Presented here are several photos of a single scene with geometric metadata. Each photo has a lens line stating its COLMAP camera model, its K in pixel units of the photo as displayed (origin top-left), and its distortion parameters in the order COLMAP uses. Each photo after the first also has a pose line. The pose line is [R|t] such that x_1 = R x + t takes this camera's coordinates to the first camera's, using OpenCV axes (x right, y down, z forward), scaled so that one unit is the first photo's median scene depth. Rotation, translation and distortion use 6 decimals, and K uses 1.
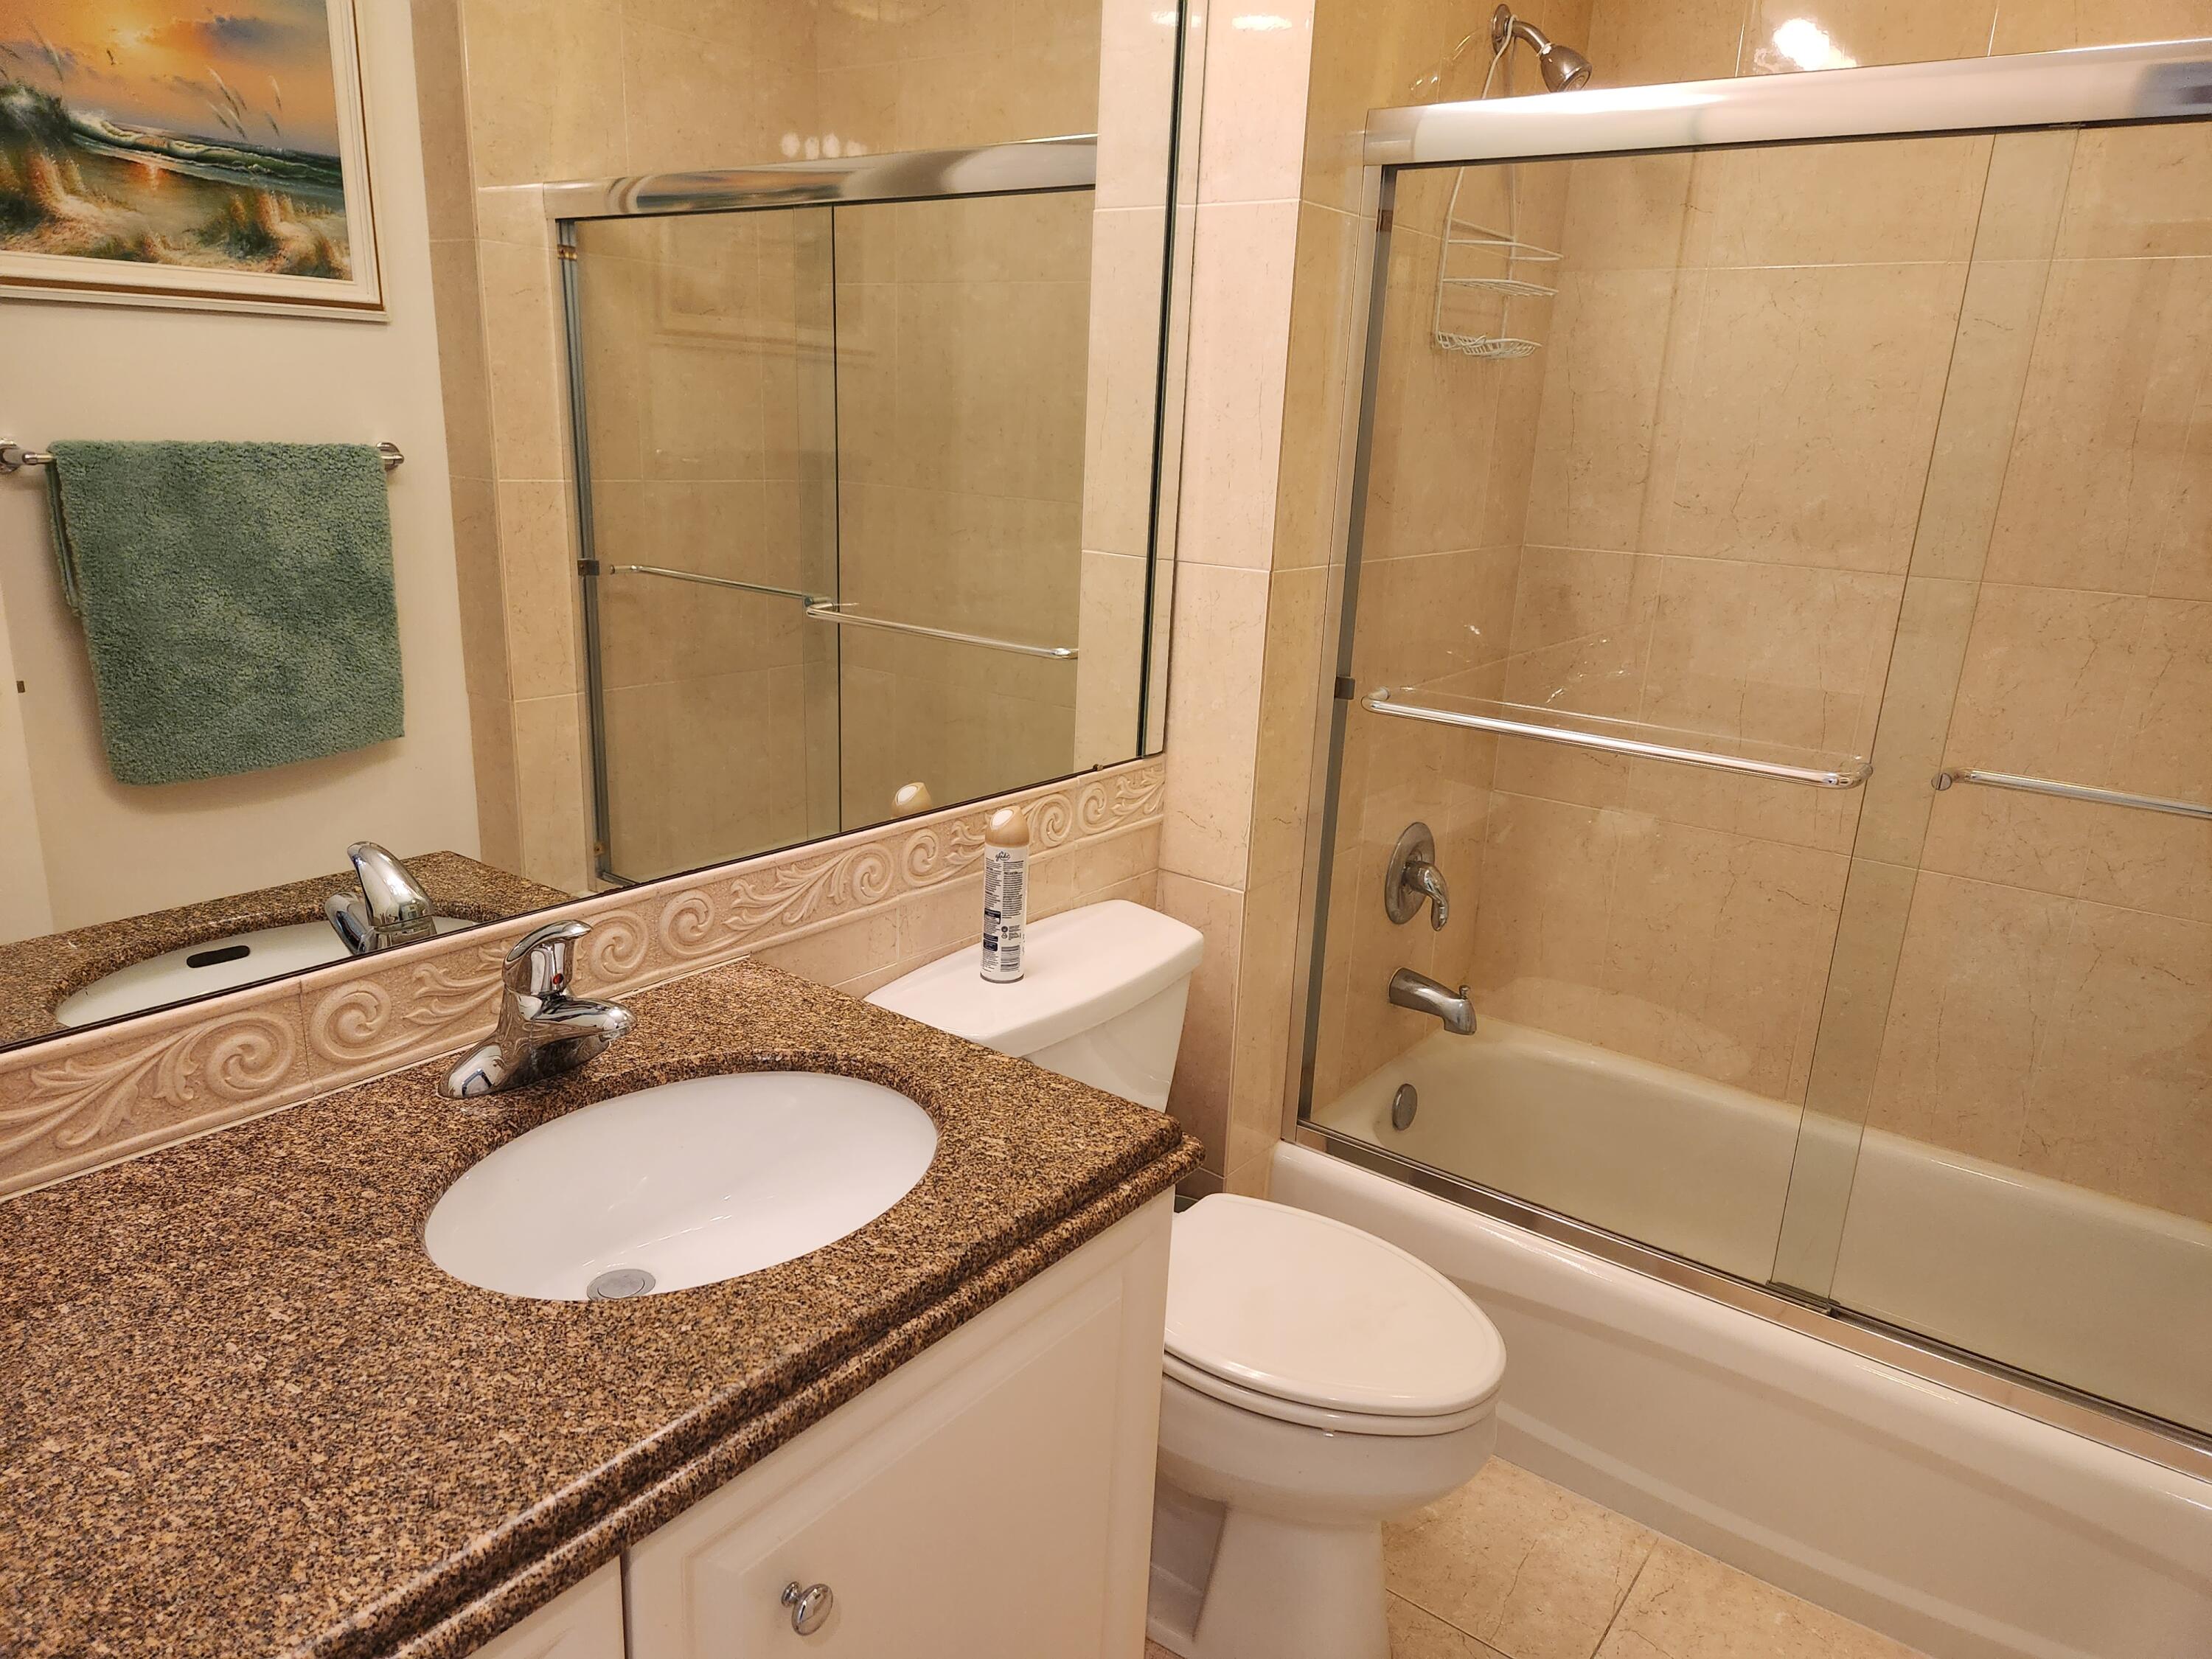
lens RADIAL K [[1448.2, 0, 1096.3], [0, 1448.2, 836.2], [0, 0, 1]] dist [0.076968, -0.061239]
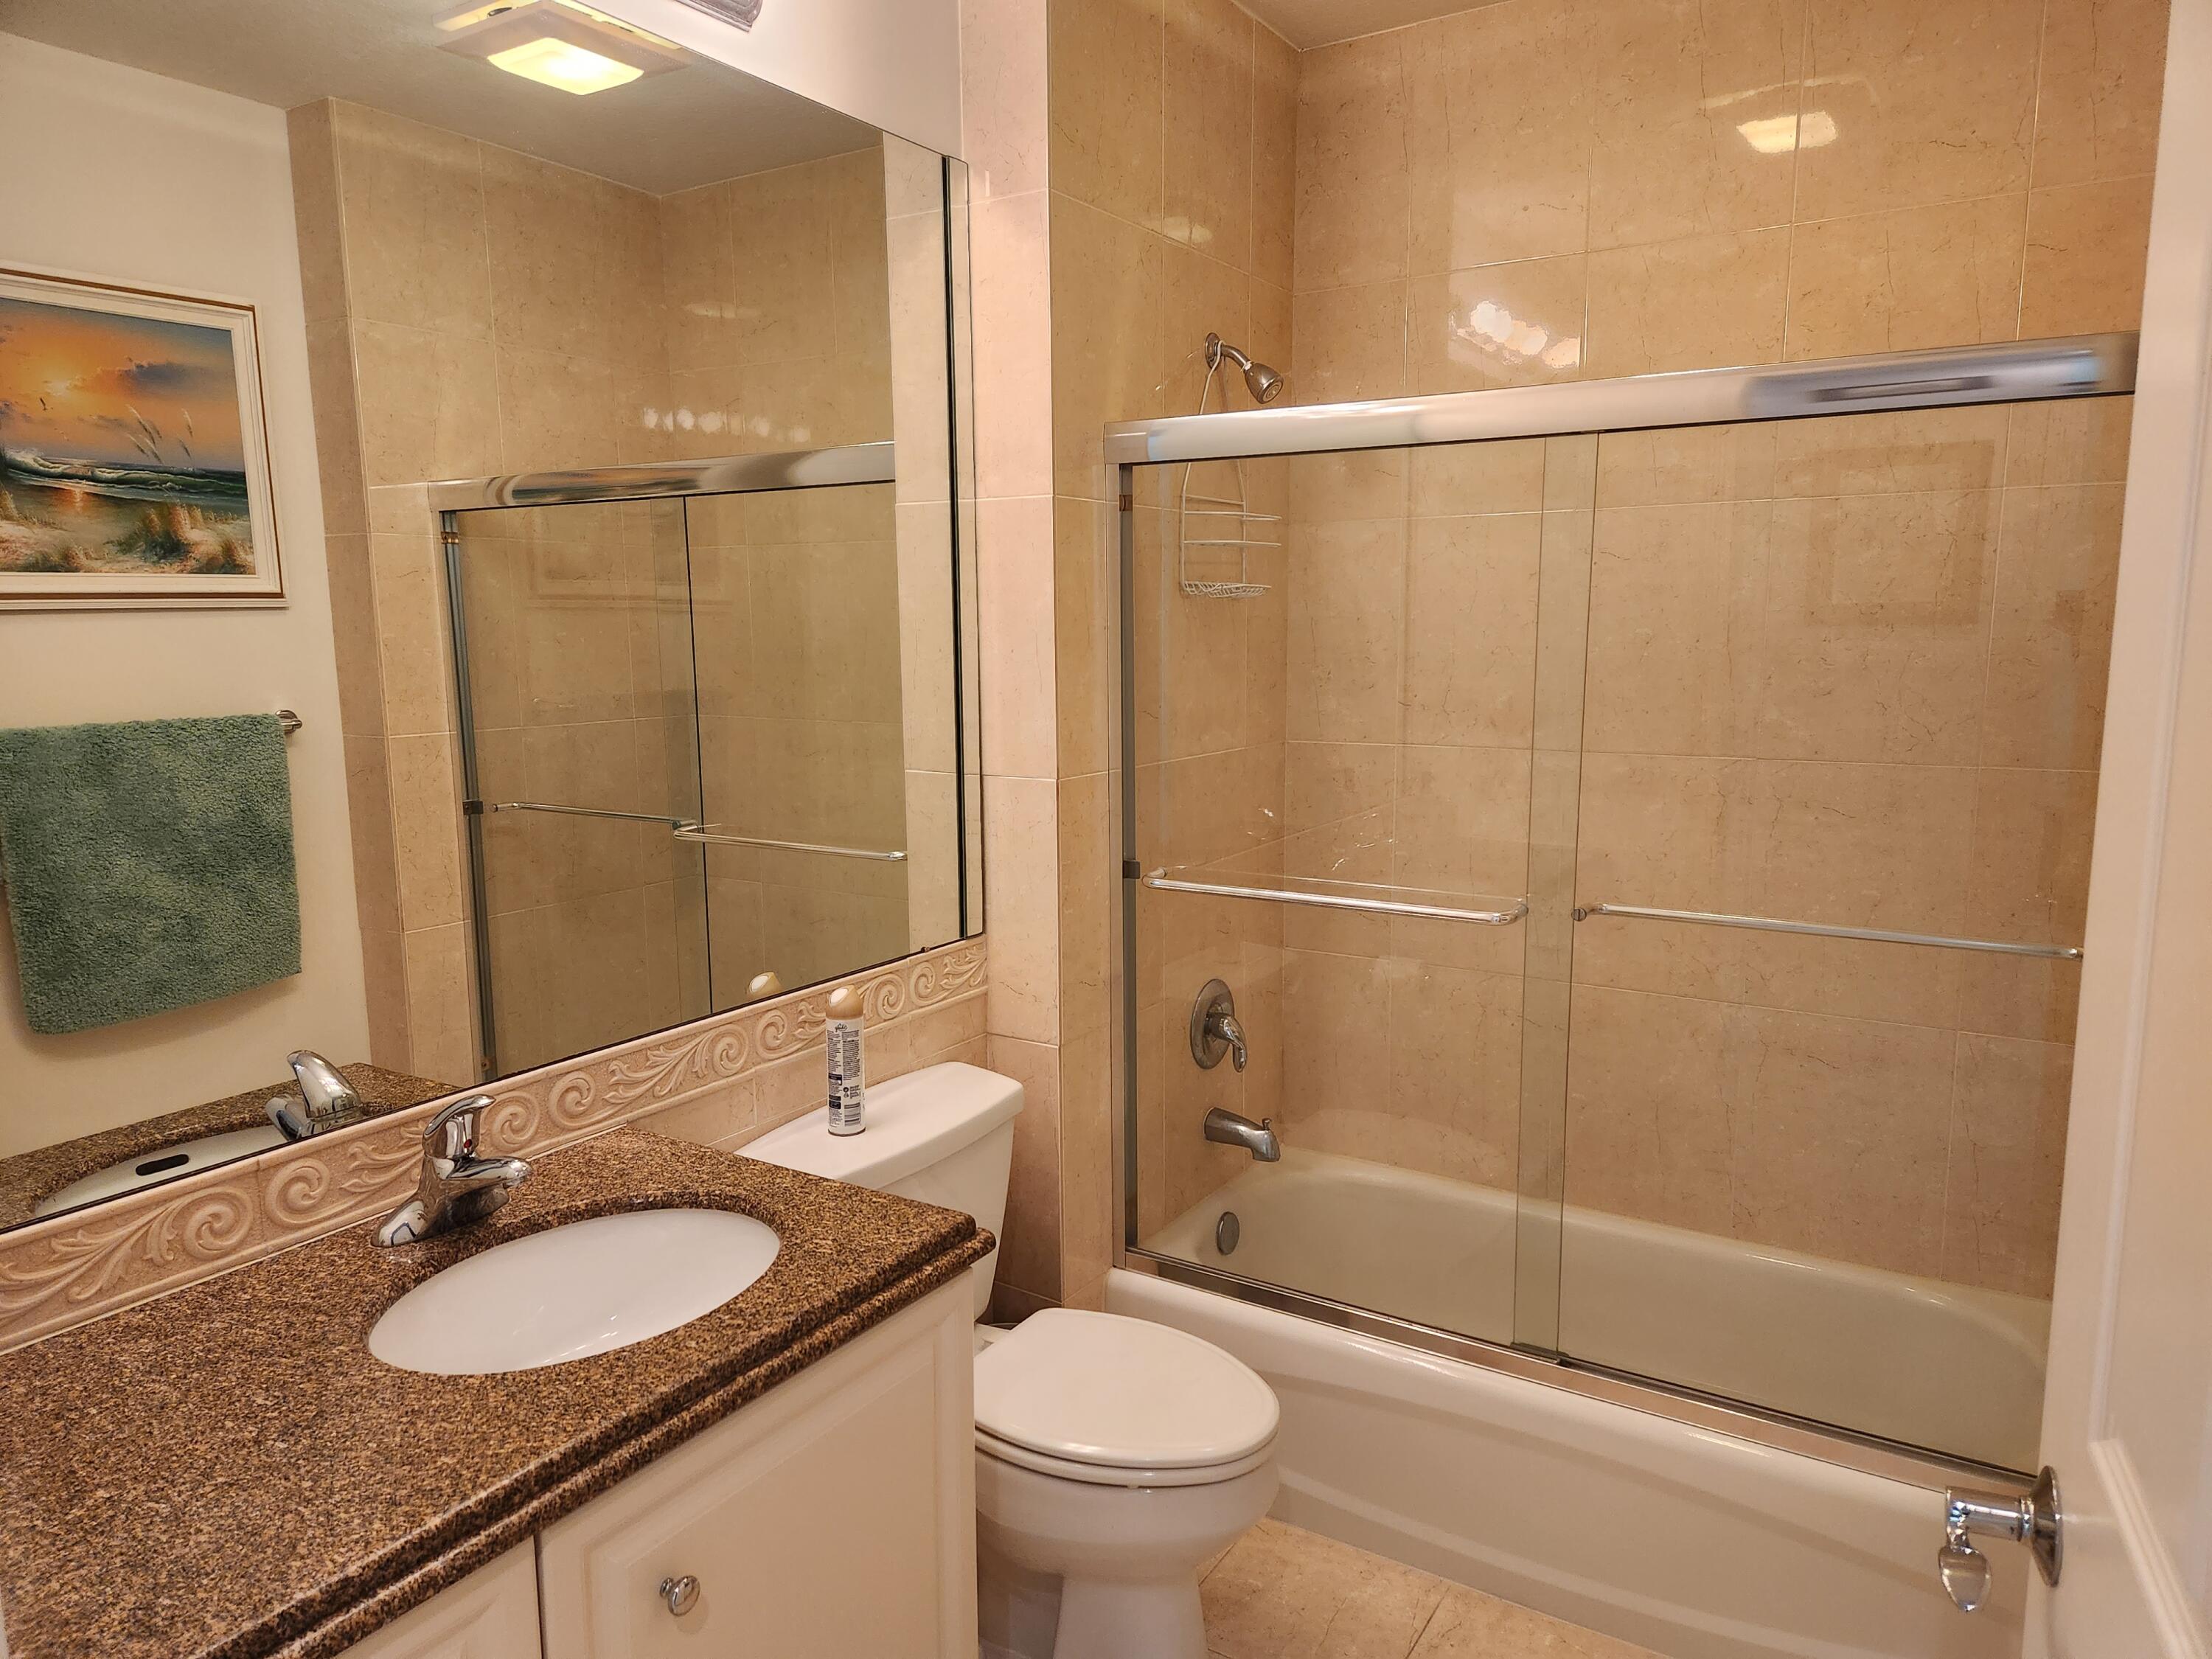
lens RADIAL K [[1448.2, 0, 1096.3], [0, 1448.2, 836.2], [0, 0, 1]] dist [0.076968, -0.061239]
pose [[0.994877, -0.064531, 0.077813, 0.056732], [0.074162, 0.988994, -0.128027, 0.024457], [-0.068695, 0.133142, 0.988713, -0.206483]]
